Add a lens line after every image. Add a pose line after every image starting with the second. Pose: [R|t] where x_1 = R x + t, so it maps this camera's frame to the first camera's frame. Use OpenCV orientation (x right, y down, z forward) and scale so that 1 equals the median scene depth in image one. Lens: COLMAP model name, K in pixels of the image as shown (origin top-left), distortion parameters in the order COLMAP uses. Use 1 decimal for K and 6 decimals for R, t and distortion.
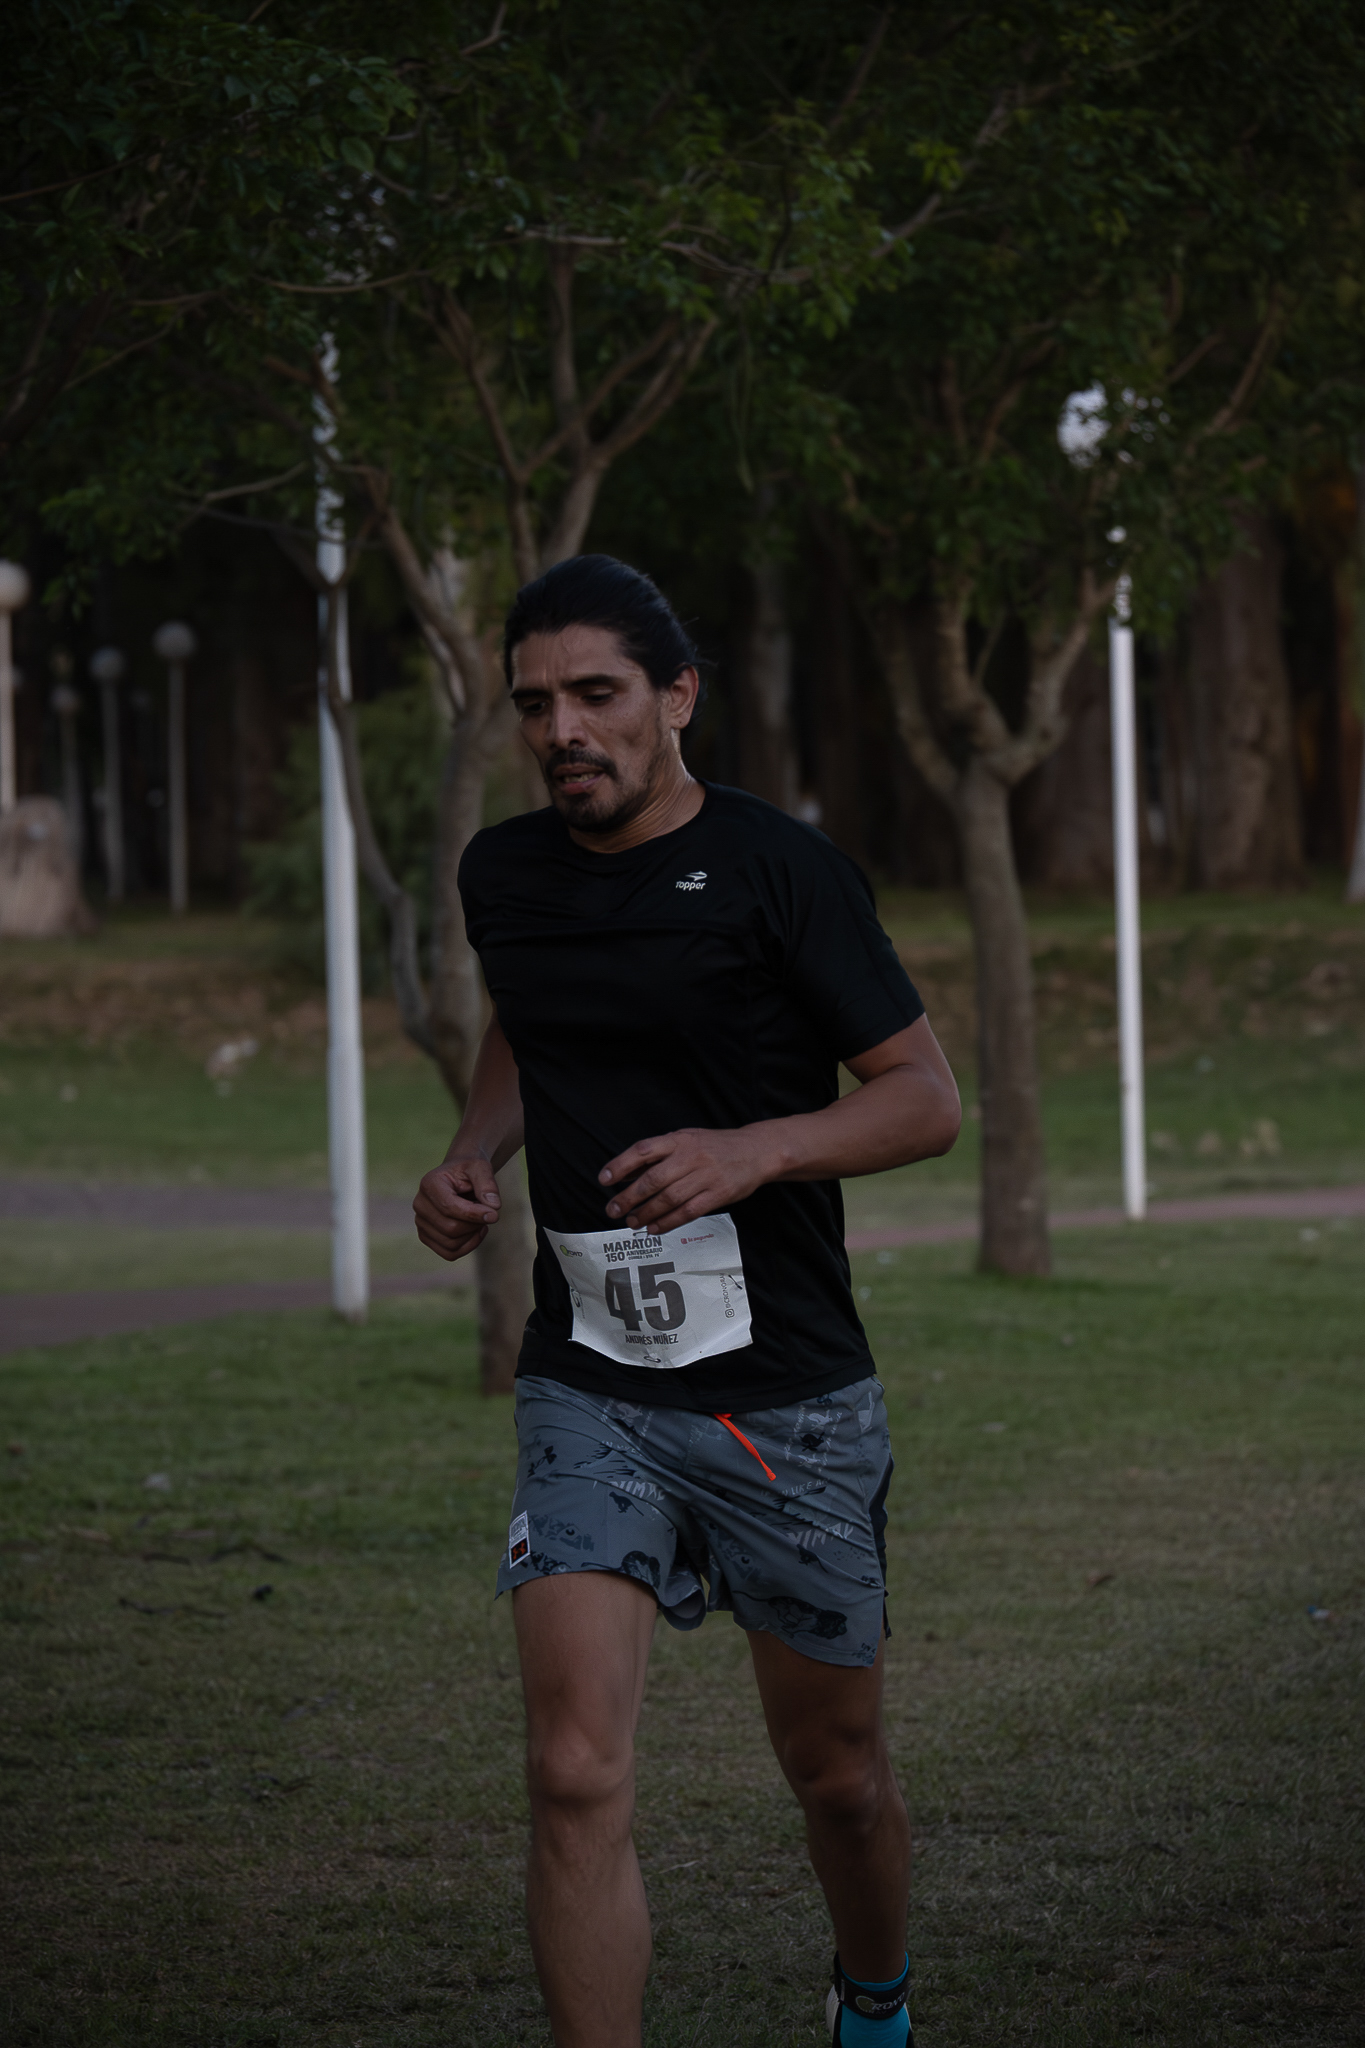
lens RADIAL K [[10322.8, 0, 733.0], [0, 10322.8, 837.2], [0, 0, 1]] dist [-0.025933, 0.000000]
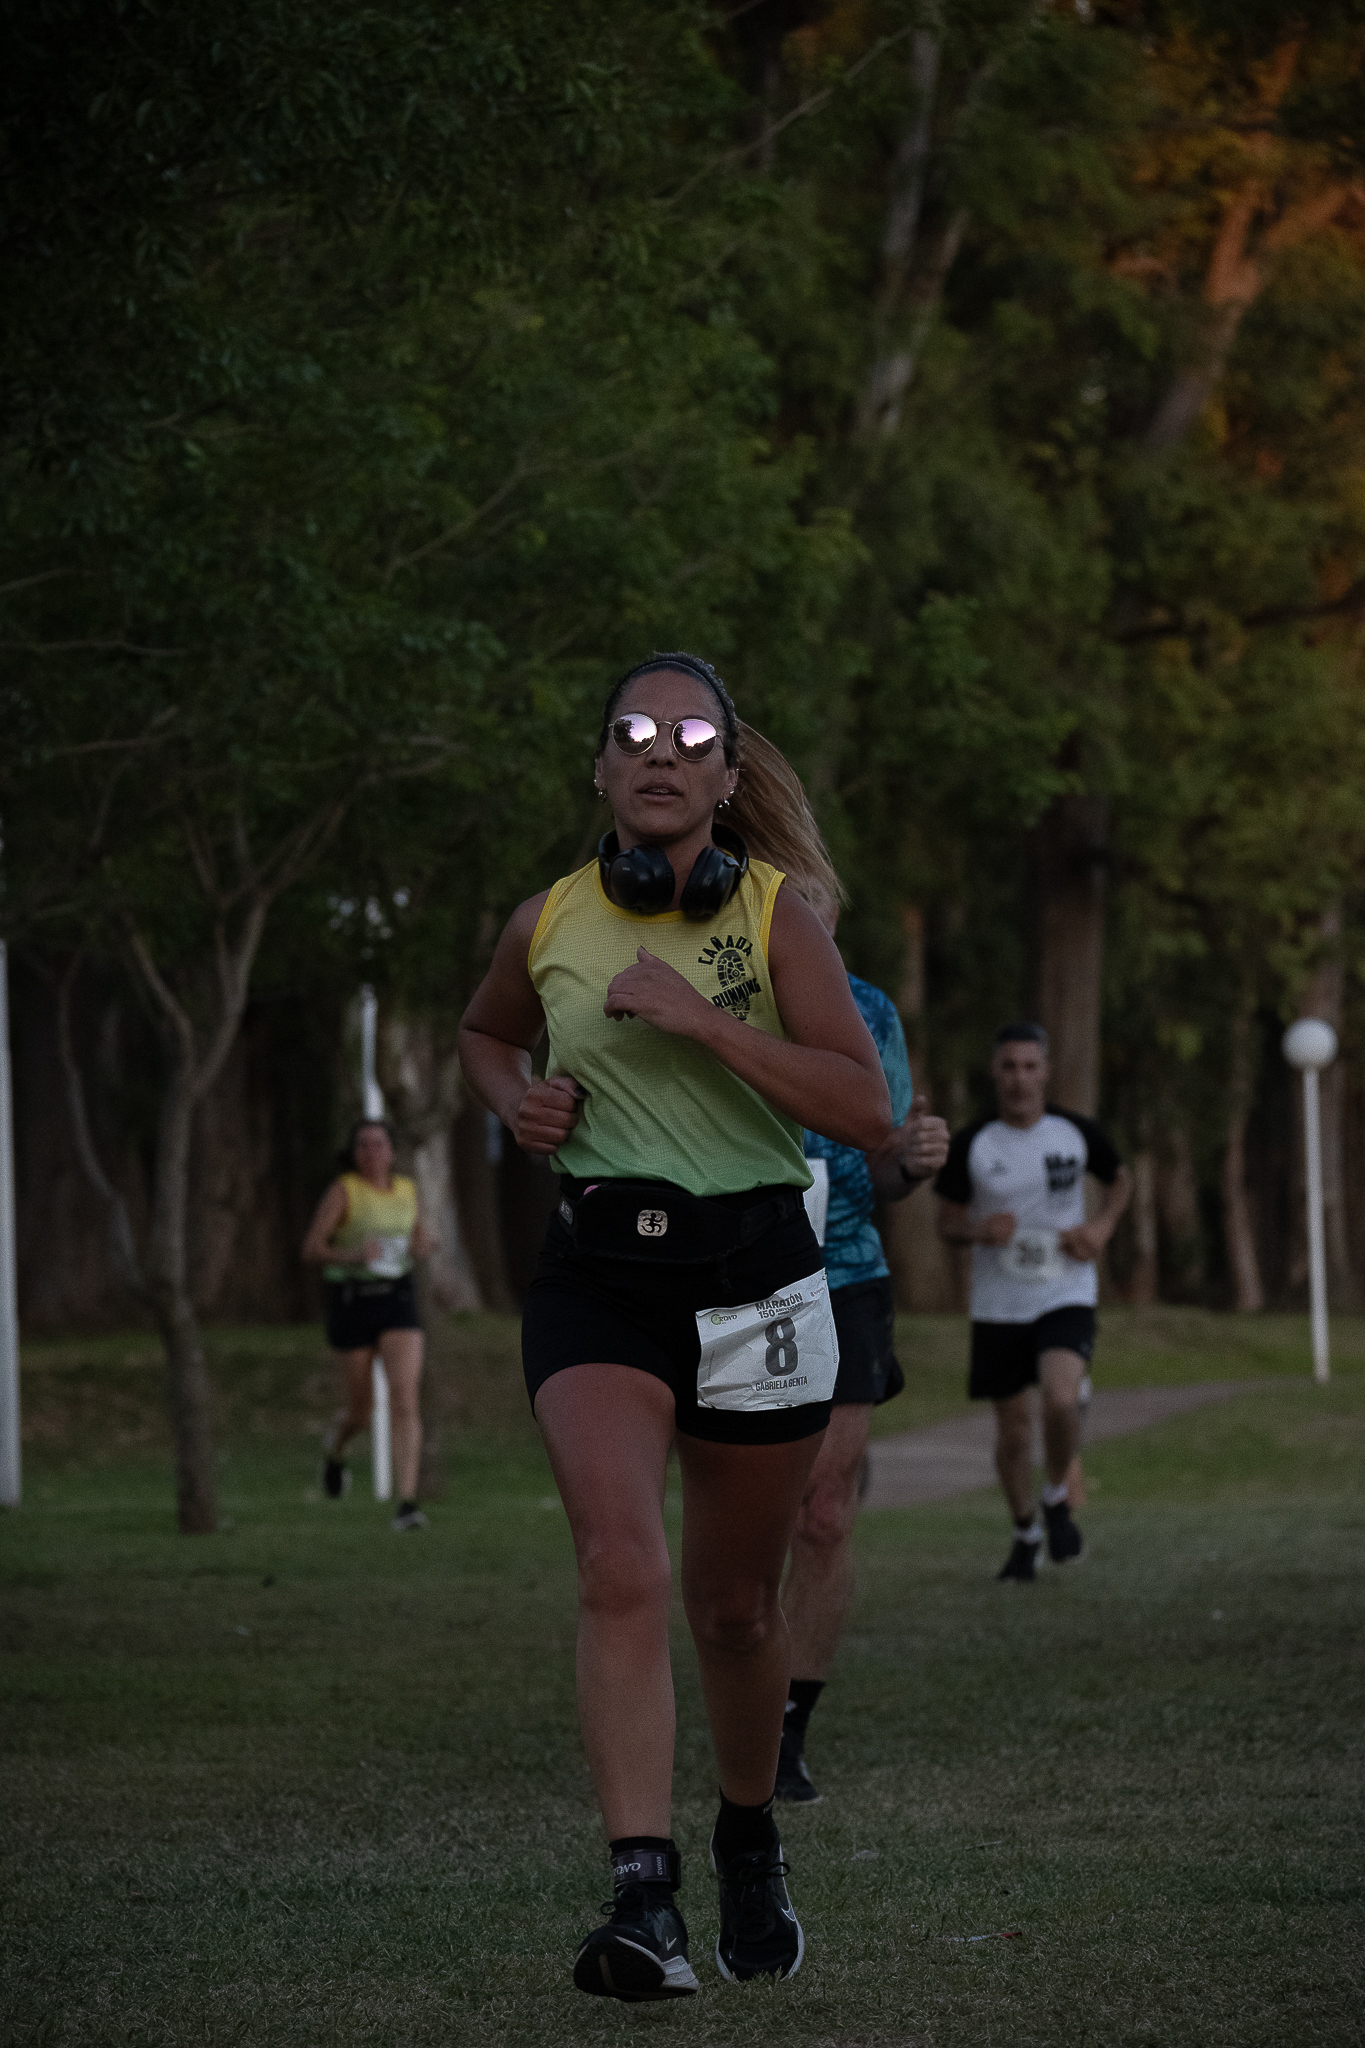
lens RADIAL K [[9846.0, 0, 681.7], [0, 9846.0, 1026.8], [0, 0, 1]] dist [-0.006007, 0.000000]
pose [[0.991228, 0.006175, 0.132017, -0.169560], [-0.001578, 0.999390, -0.034898, 0.037368], [-0.132152, 0.034384, 0.990633, -0.478838]]
